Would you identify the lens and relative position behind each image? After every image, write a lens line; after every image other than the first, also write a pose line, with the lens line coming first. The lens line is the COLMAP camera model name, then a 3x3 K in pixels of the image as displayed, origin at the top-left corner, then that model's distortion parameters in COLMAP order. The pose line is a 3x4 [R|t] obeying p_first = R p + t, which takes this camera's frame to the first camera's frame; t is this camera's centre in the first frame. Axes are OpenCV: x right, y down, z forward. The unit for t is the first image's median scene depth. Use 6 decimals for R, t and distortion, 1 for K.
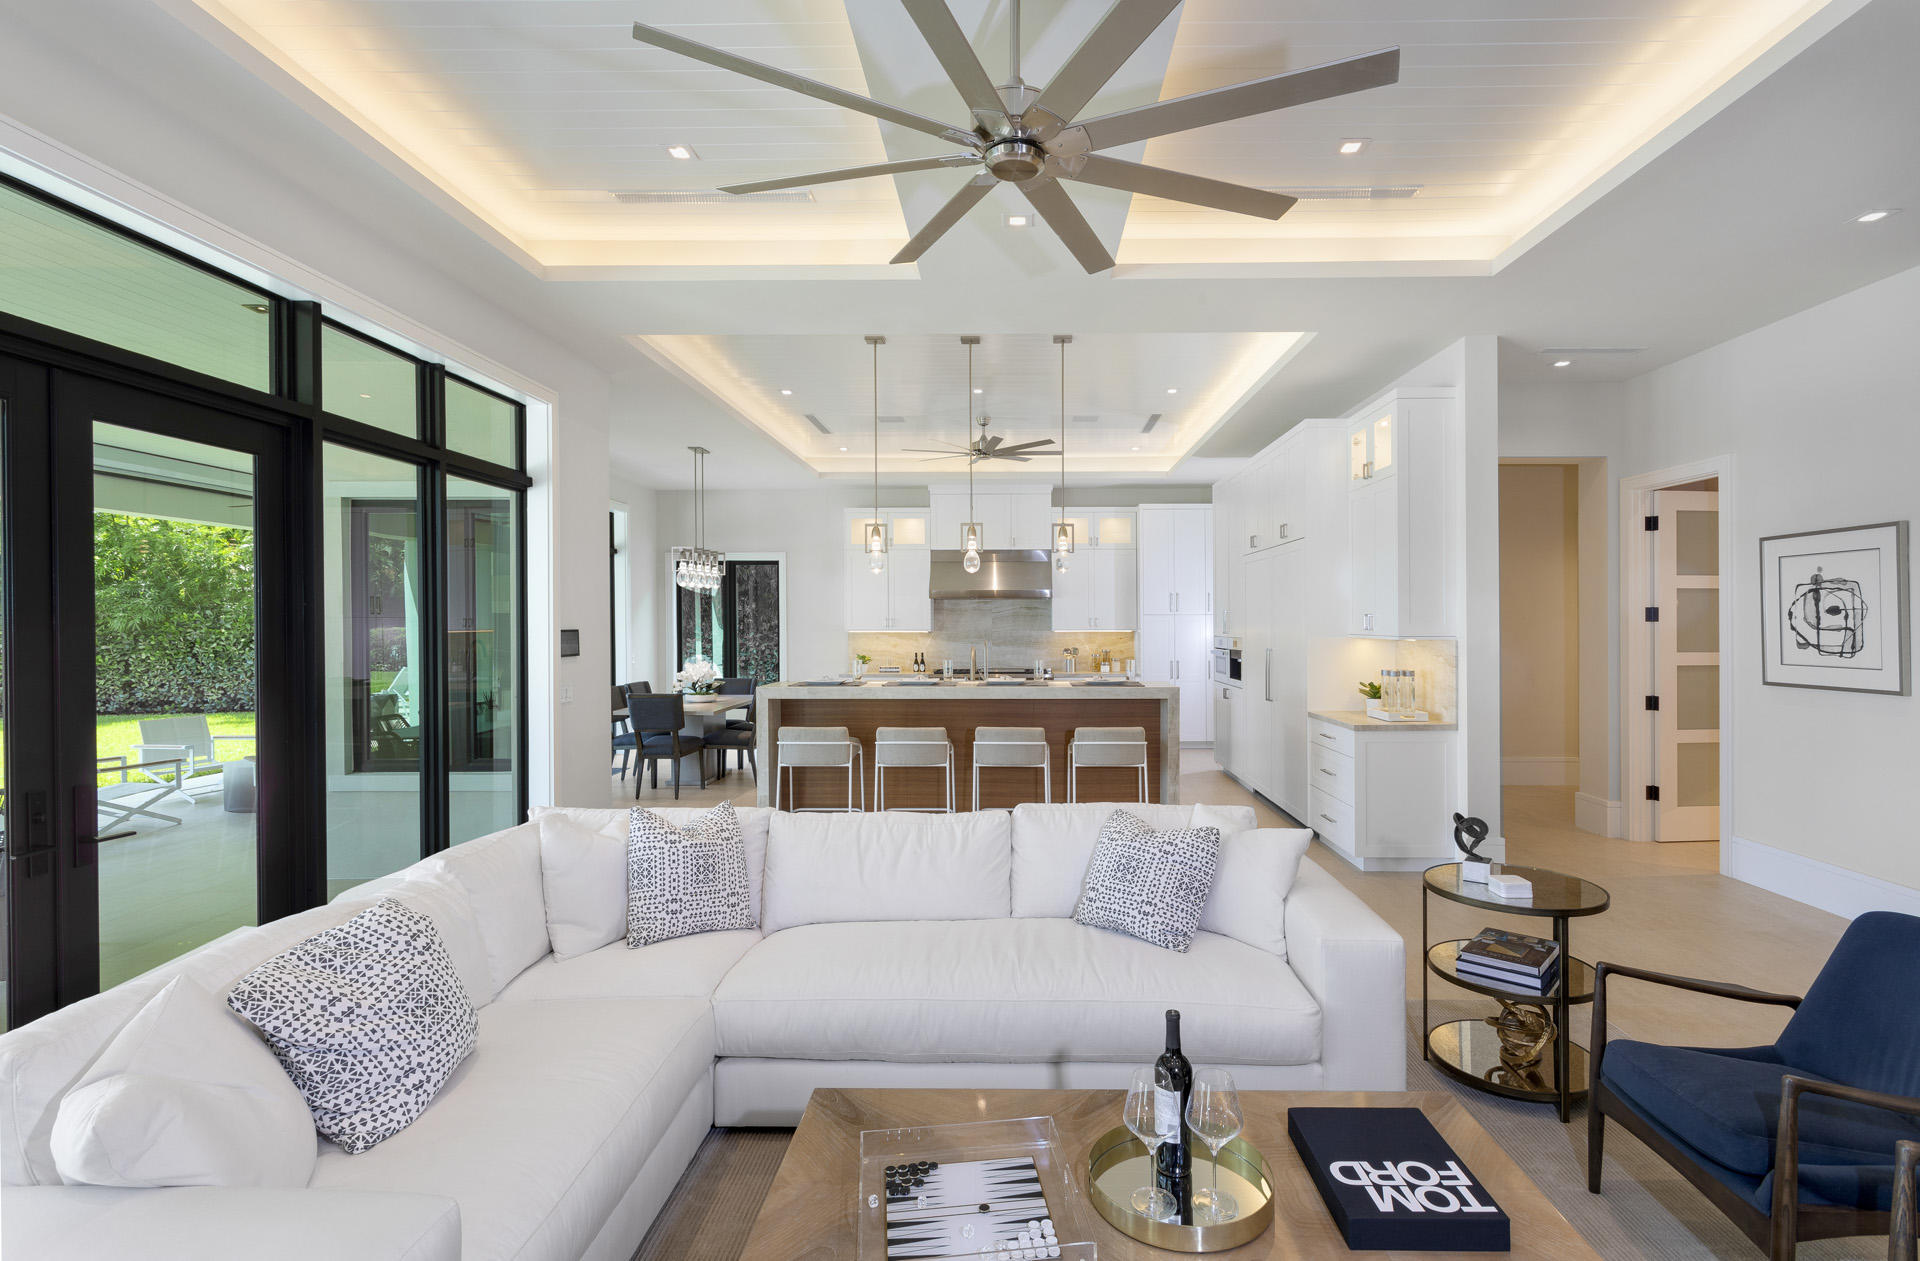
lens RADIAL K [[905.4, 0, 960.0], [0, 905.4, 630.5], [0, 0, 1]] dist [-0.000204, -0.000036]
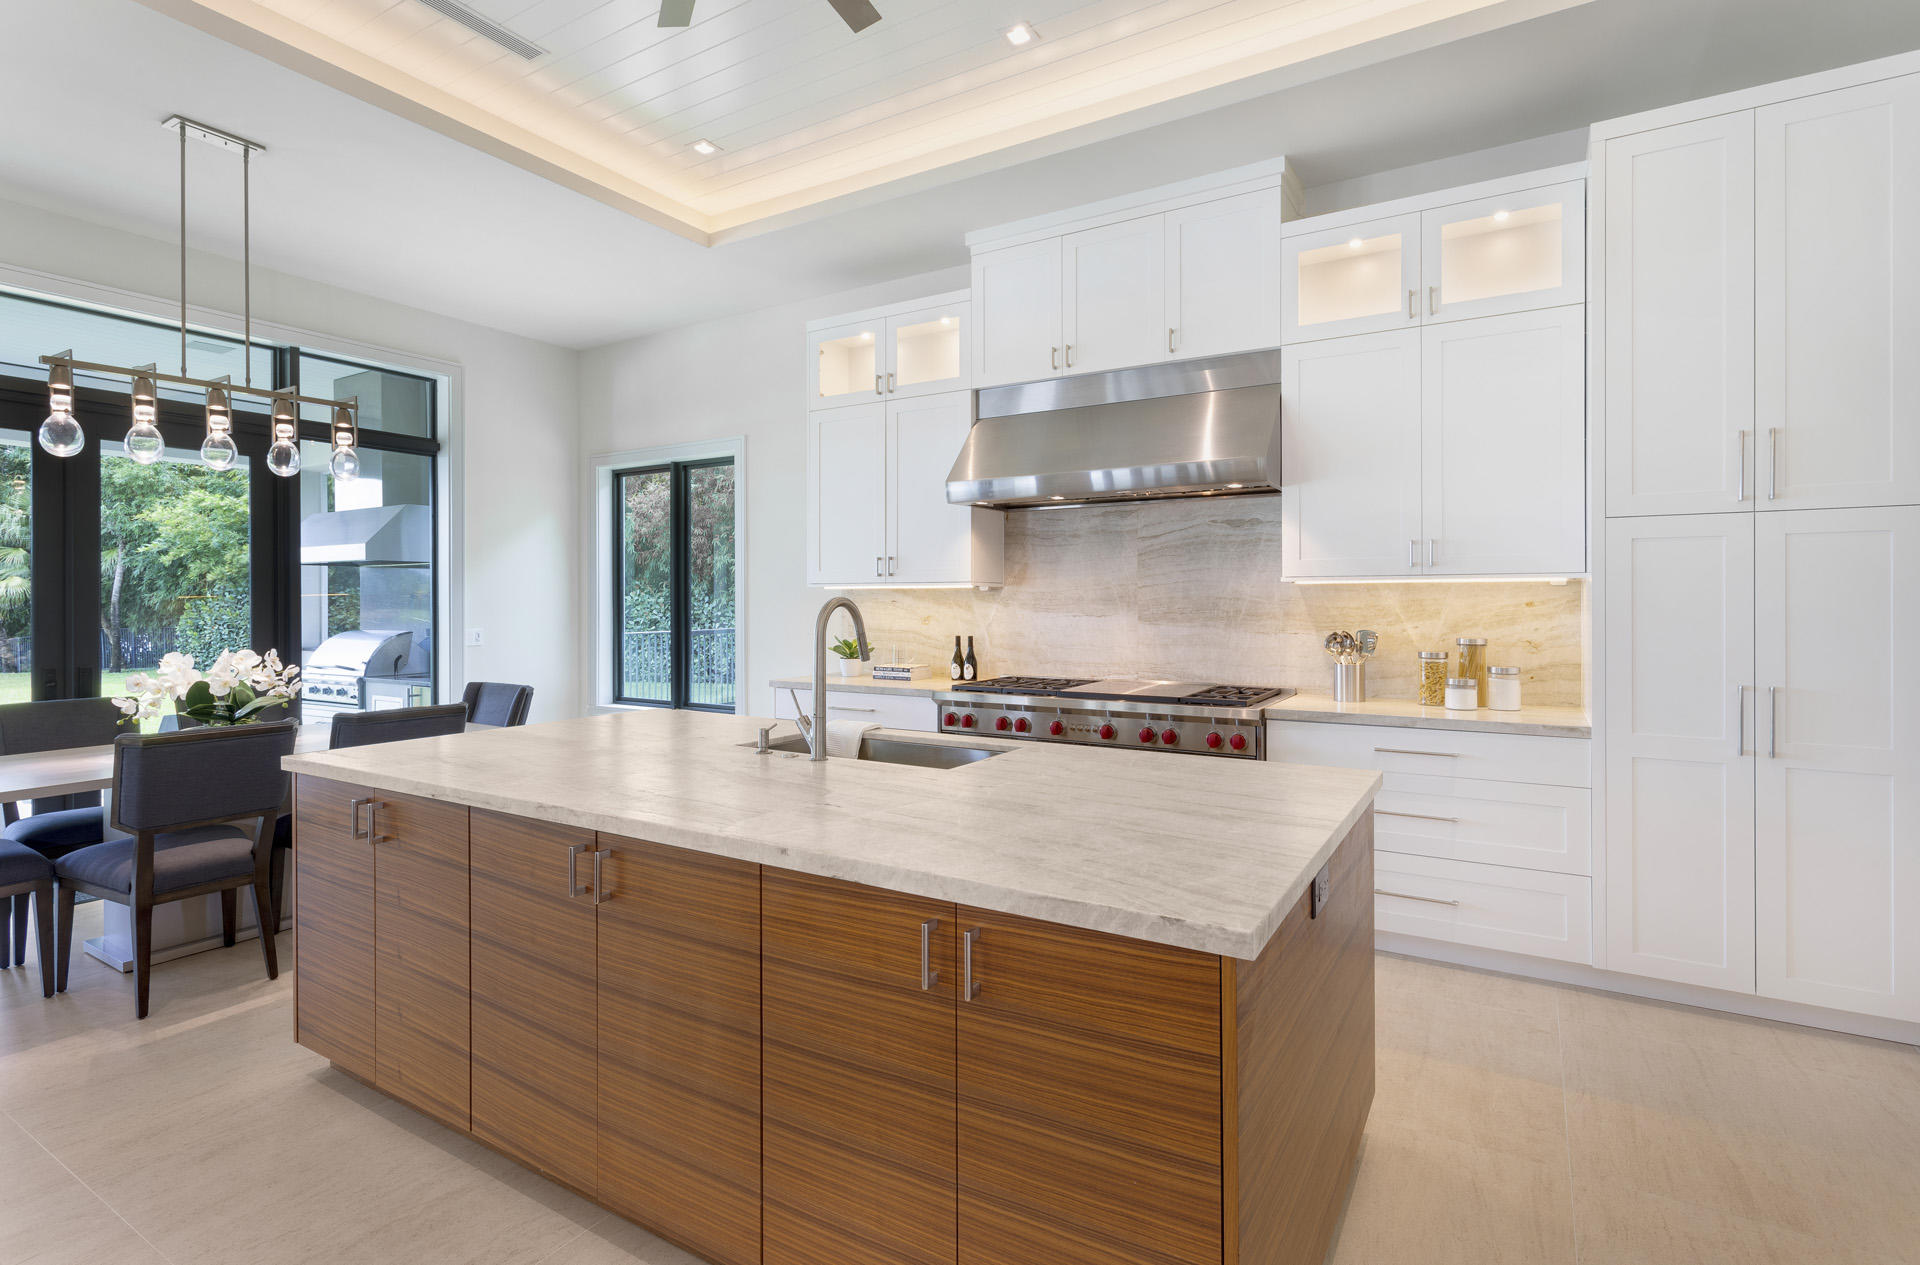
lens RADIAL K [[905.4, 0, 960.0], [0, 905.4, 632.5], [0, 0, 1]] dist [-0.000204, -0.000036]
pose [[0.865662, 0.015106, -0.500401, 0.165823], [-0.008142, 0.999837, 0.016098, 0.015314], [0.500562, -0.009861, 0.865644, 0.621772]]
